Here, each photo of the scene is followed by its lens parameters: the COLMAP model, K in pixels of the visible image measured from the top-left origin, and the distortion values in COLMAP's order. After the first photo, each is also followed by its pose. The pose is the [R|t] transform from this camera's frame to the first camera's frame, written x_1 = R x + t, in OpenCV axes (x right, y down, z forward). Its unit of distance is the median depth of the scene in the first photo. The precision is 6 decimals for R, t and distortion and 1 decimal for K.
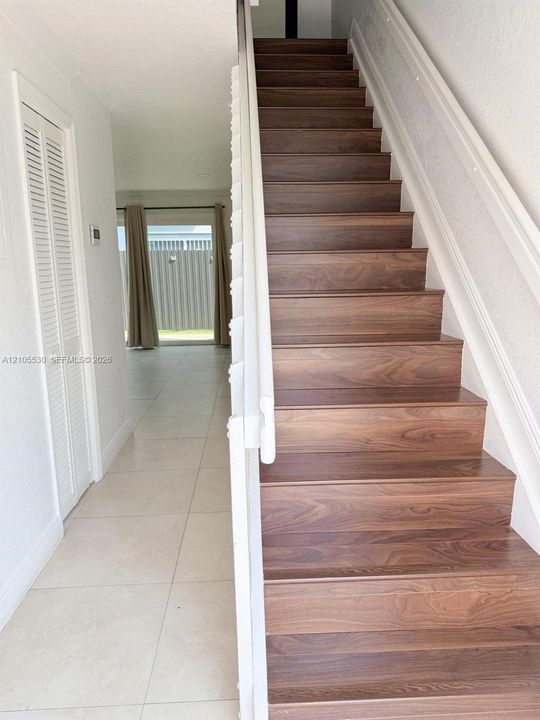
lens RADIAL K [[521.7, 0, 270.0], [0, 521.7, 360.0], [0, 0, 1]] dist [0.008269, 0.001368]
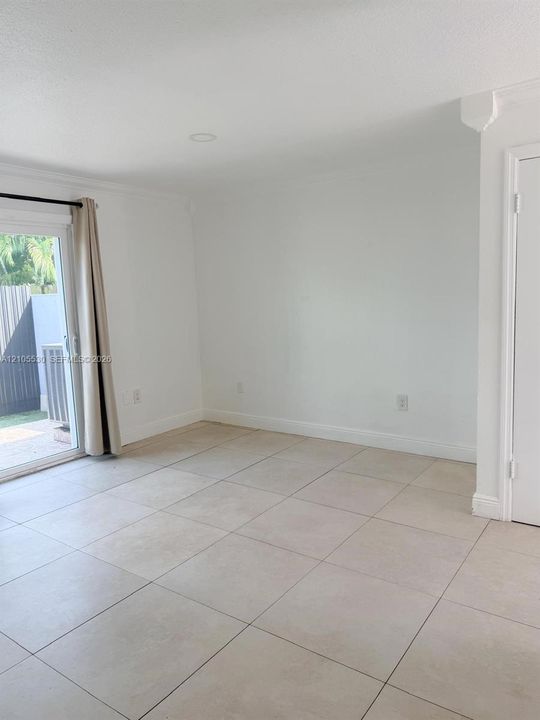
lens RADIAL K [[521.7, 0, 270.0], [0, 521.7, 360.0], [0, 0, 1]] dist [0.008269, 0.001368]
pose [[0.618773, -0.108327, 0.778065, -0.409534], [0.174396, 0.984674, -0.001600, -0.096155], [-0.765967, 0.136682, 0.628182, 0.515413]]
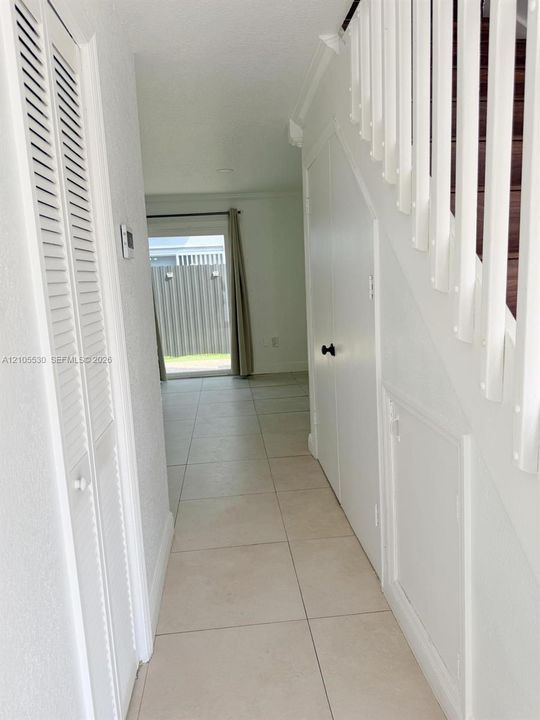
lens RADIAL K [[521.7, 0, 270.0], [0, 521.7, 360.0], [0, 0, 1]] dist [0.008269, 0.001368]
pose [[0.998483, -0.039088, 0.038778, -0.078655], [0.040024, 0.998918, -0.023677, -0.032339], [-0.037810, 0.025193, 0.998967, 0.156704]]
